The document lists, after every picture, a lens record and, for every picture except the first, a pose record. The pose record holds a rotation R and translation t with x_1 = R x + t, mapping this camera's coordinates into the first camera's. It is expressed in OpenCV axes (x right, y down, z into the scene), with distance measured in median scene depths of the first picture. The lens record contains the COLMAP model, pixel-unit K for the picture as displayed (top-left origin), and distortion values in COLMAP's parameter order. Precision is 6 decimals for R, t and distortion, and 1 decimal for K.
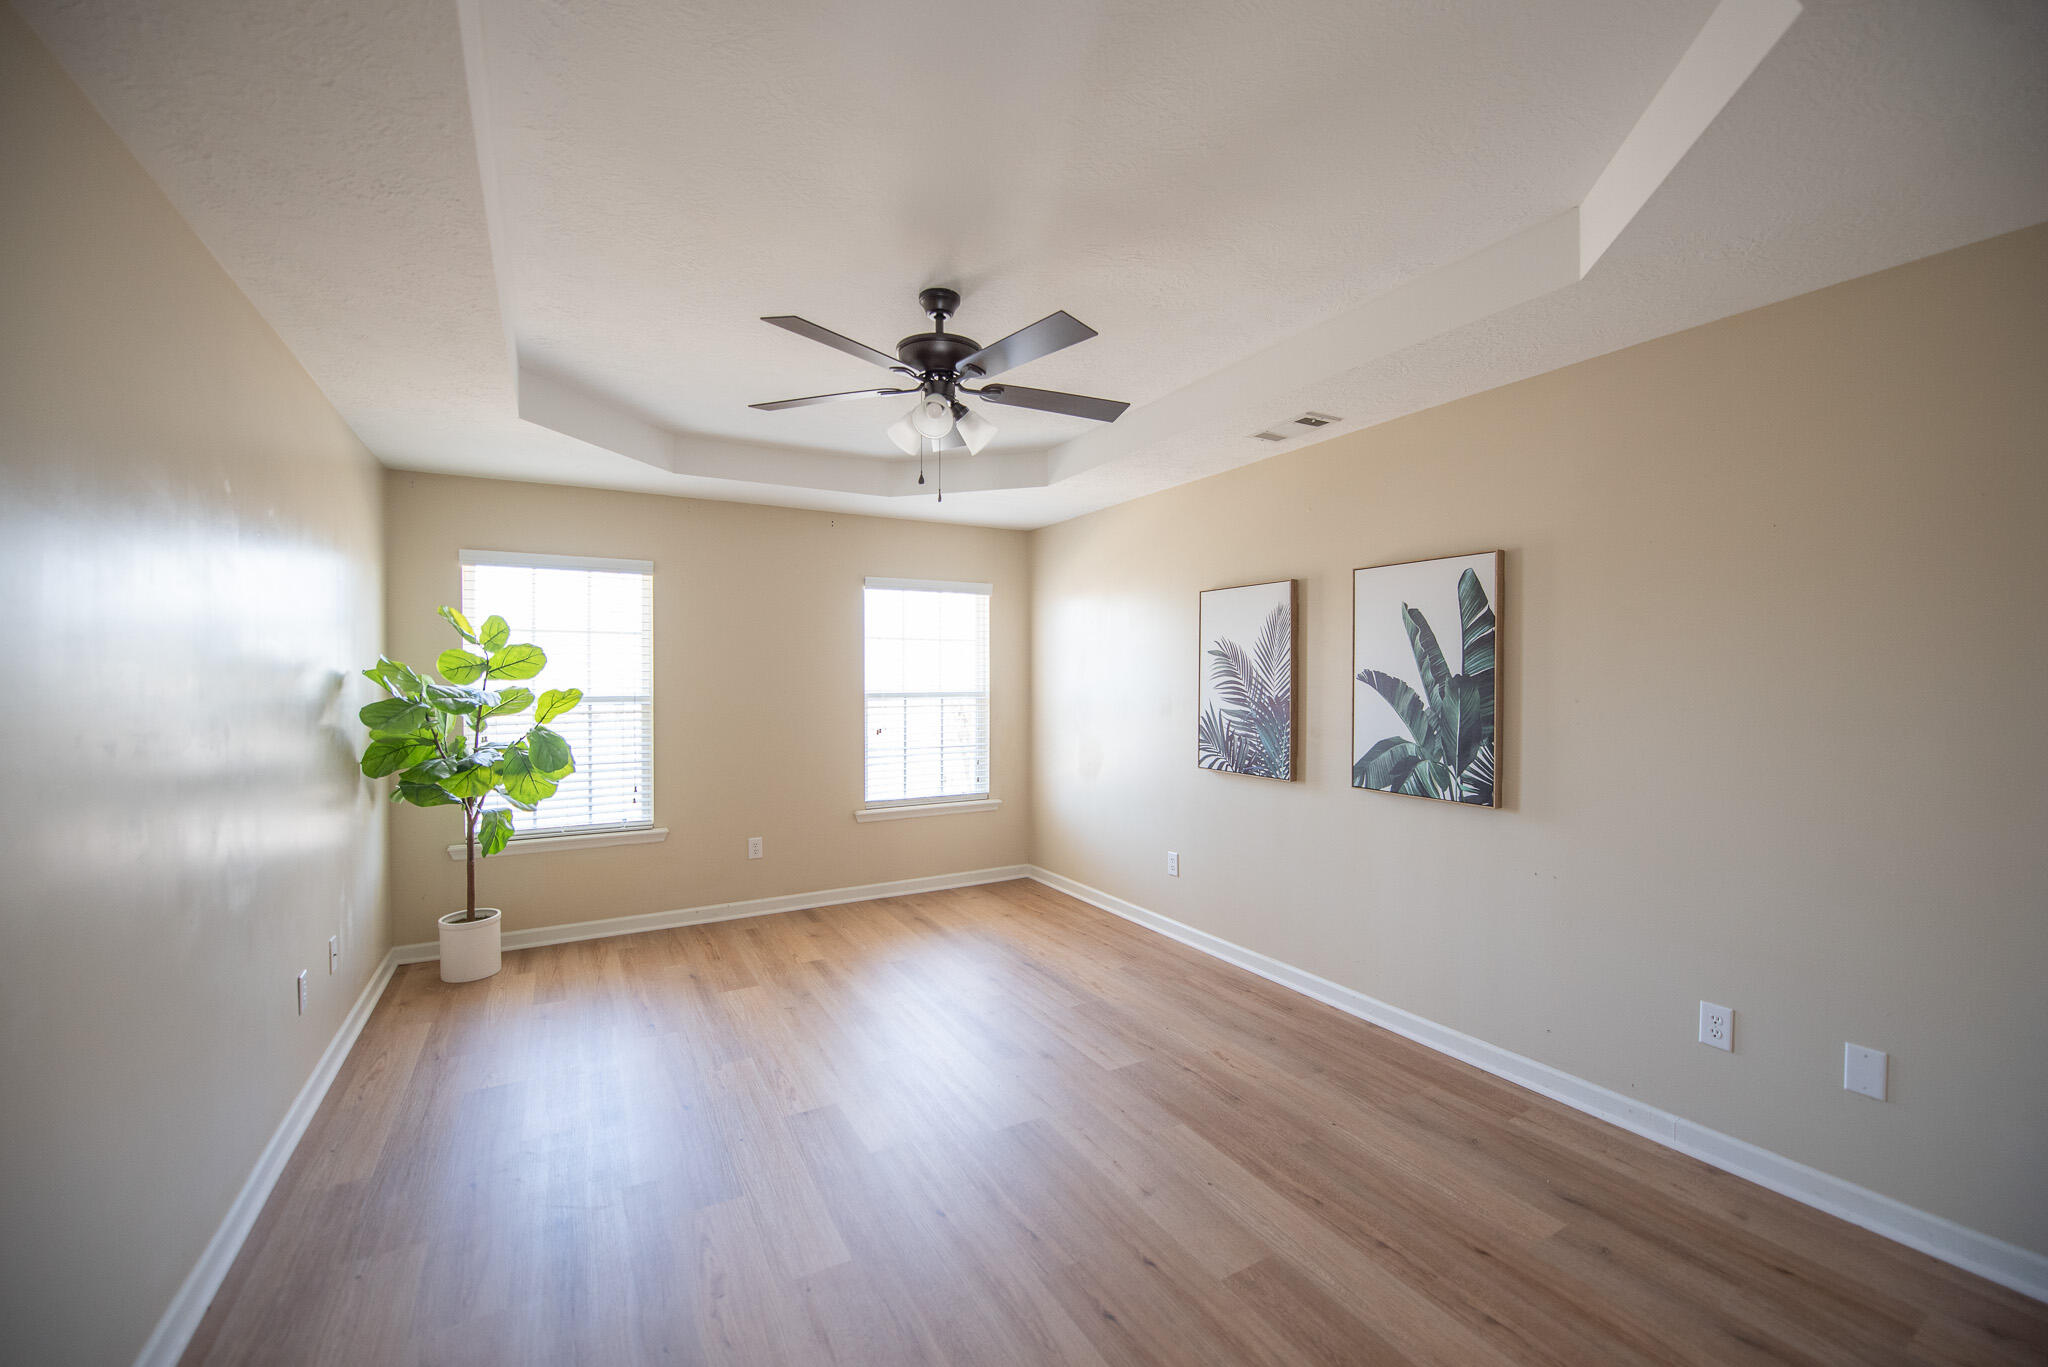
lens RADIAL K [[802.2, 0, 1026.1], [0, 802.2, 686.4], [0, 0, 1]] dist [-0.011566, -0.002762]
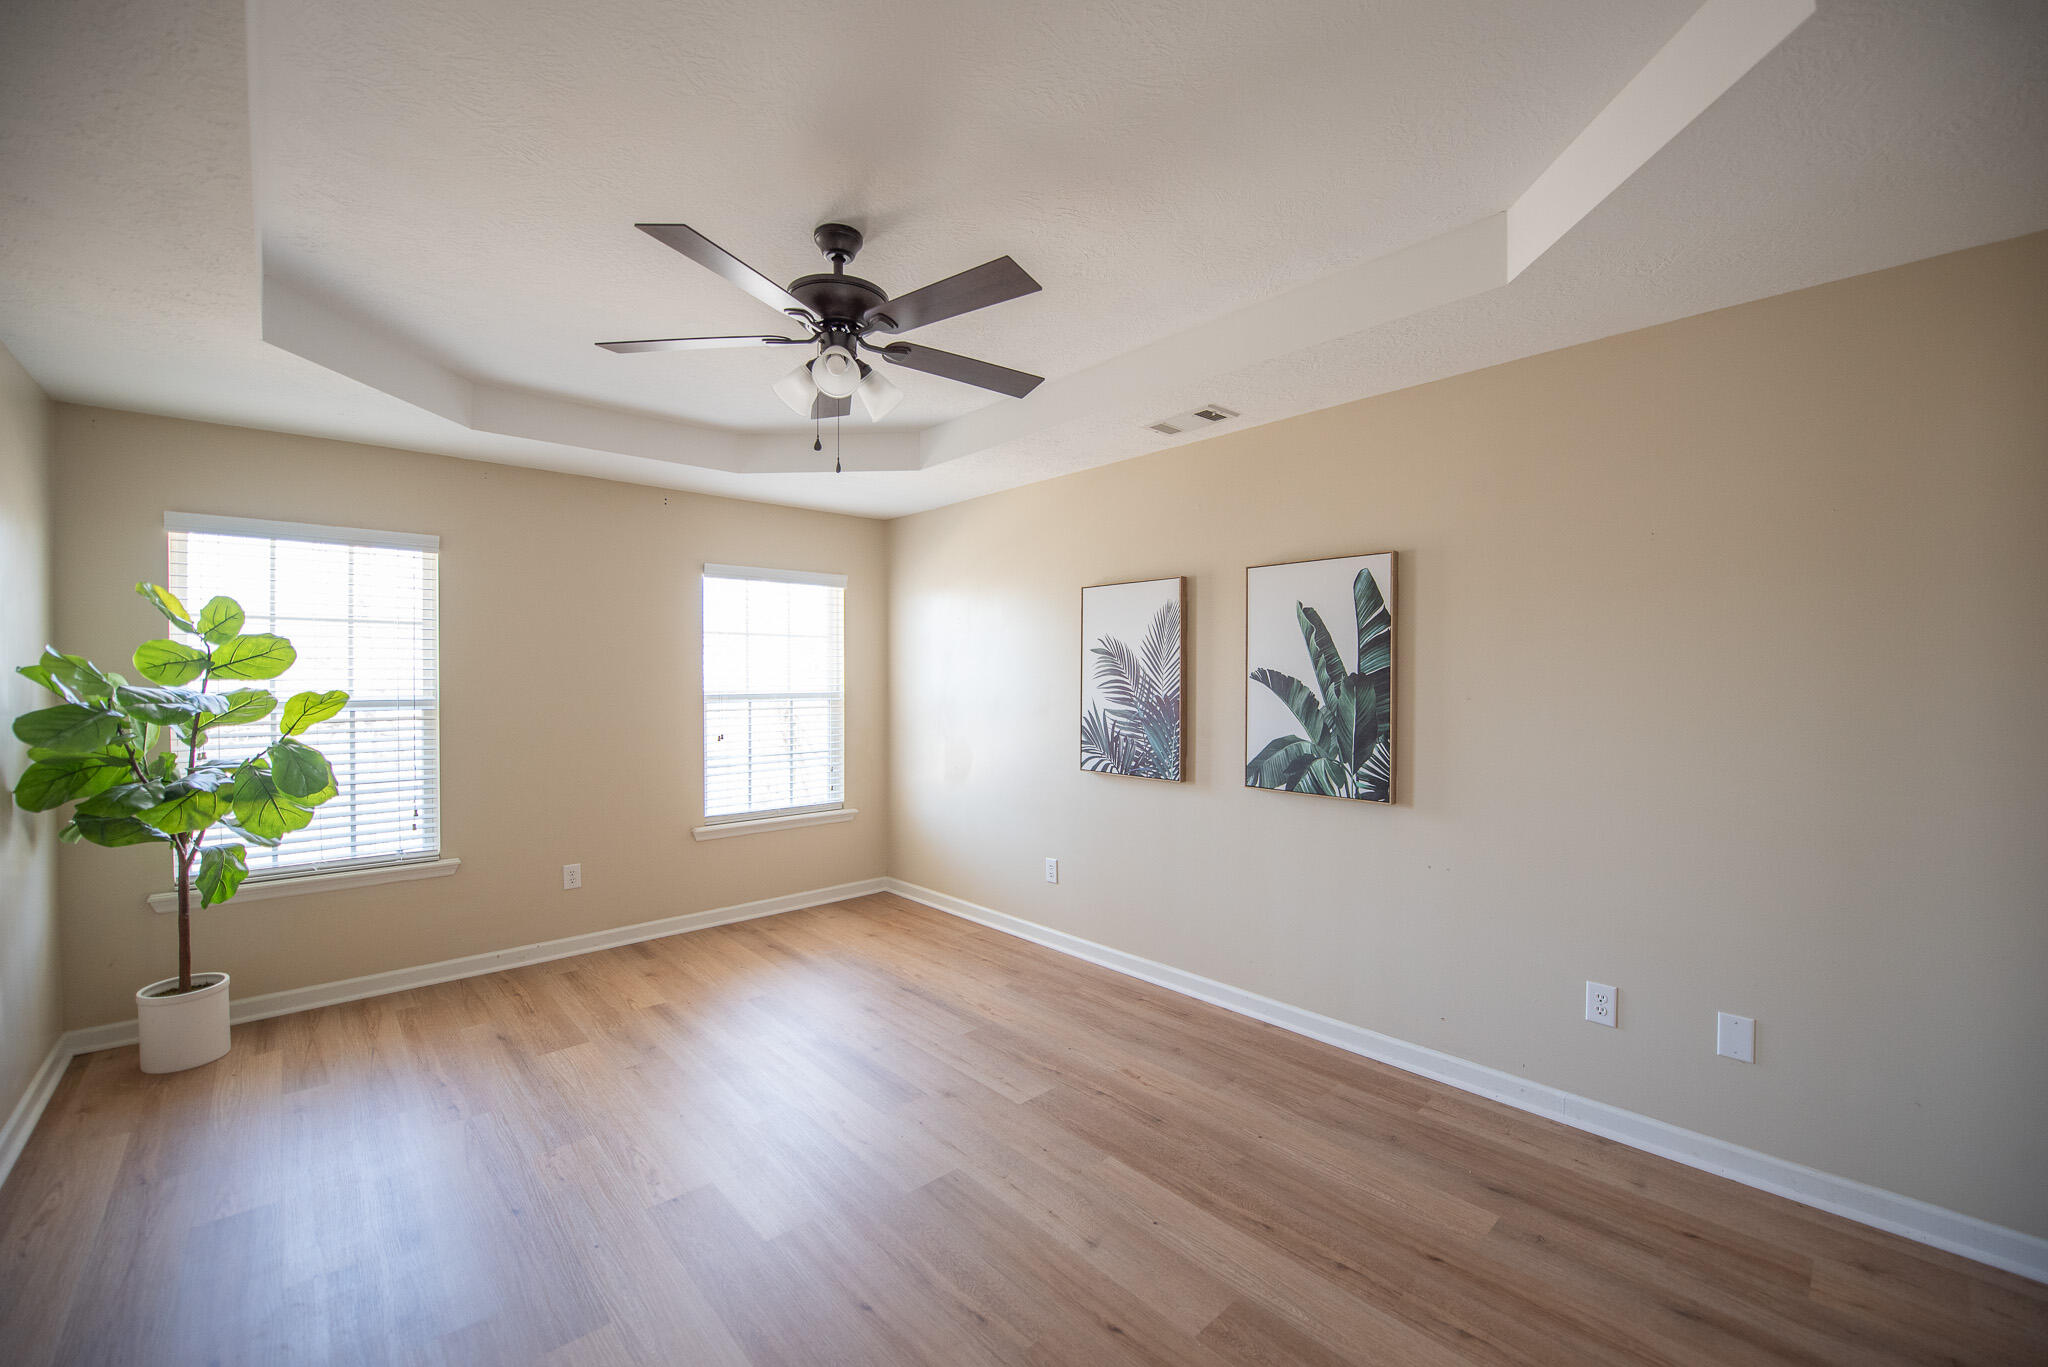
lens RADIAL K [[808.6, 0, 1023.6], [0, 808.6, 686.5], [0, 0, 1]] dist [-0.013583, -0.002706]
pose [[0.975909, -0.002896, 0.218158, -0.082786], [0.002952, 0.999996, 0.000071, 0.000739], [-0.218158, 0.000574, 0.975913, 0.086008]]
